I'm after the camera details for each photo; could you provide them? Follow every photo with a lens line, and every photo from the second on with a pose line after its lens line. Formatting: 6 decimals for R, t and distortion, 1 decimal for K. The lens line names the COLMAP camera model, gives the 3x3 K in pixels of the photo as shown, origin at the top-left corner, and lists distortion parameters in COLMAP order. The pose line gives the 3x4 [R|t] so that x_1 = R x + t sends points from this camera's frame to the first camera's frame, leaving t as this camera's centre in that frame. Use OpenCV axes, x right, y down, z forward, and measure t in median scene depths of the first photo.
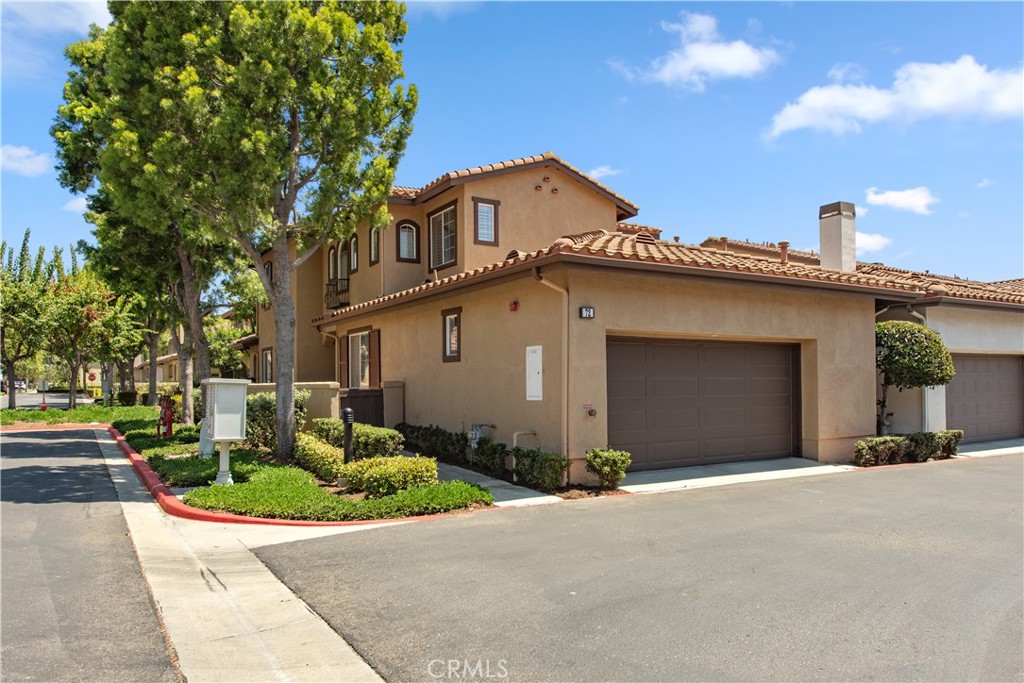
lens RADIAL K [[689.9, 0, 511.9], [0, 689.9, 377.7], [0, 0, 1]] dist [0.025688, 0.000381]
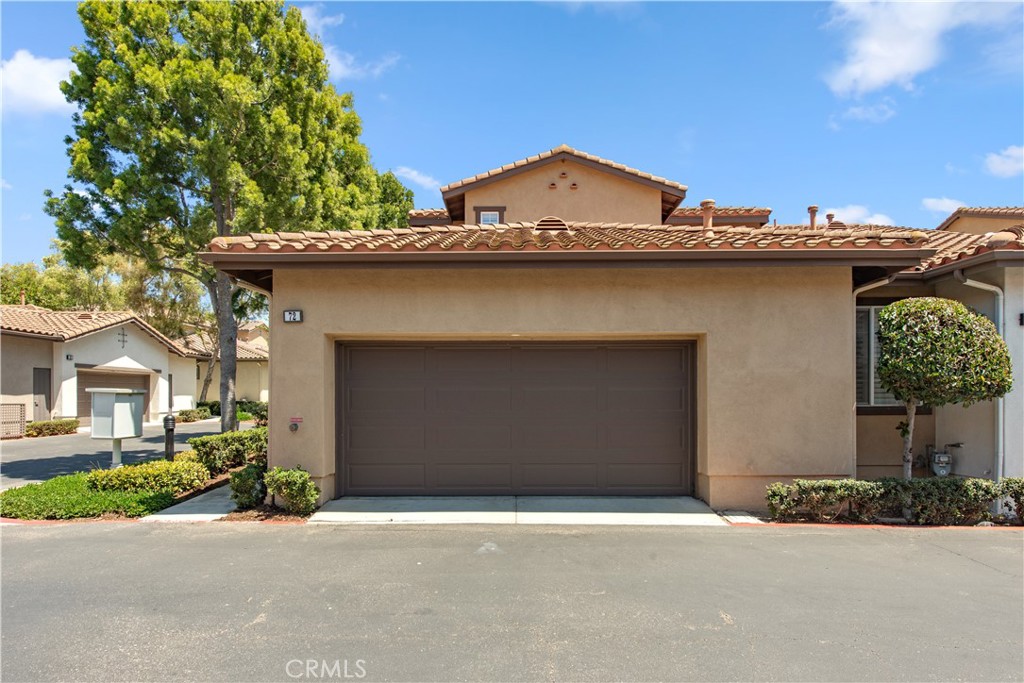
lens RADIAL K [[602.2, 0, 511.4], [0, 602.2, 394.1], [0, 0, 1]] dist [0.021312, -0.000039]
pose [[0.844850, 0.006984, -0.534958, 0.588325], [0.000181, 0.999911, 0.013340, -0.002017], [0.535004, -0.011367, 0.844773, 0.366818]]
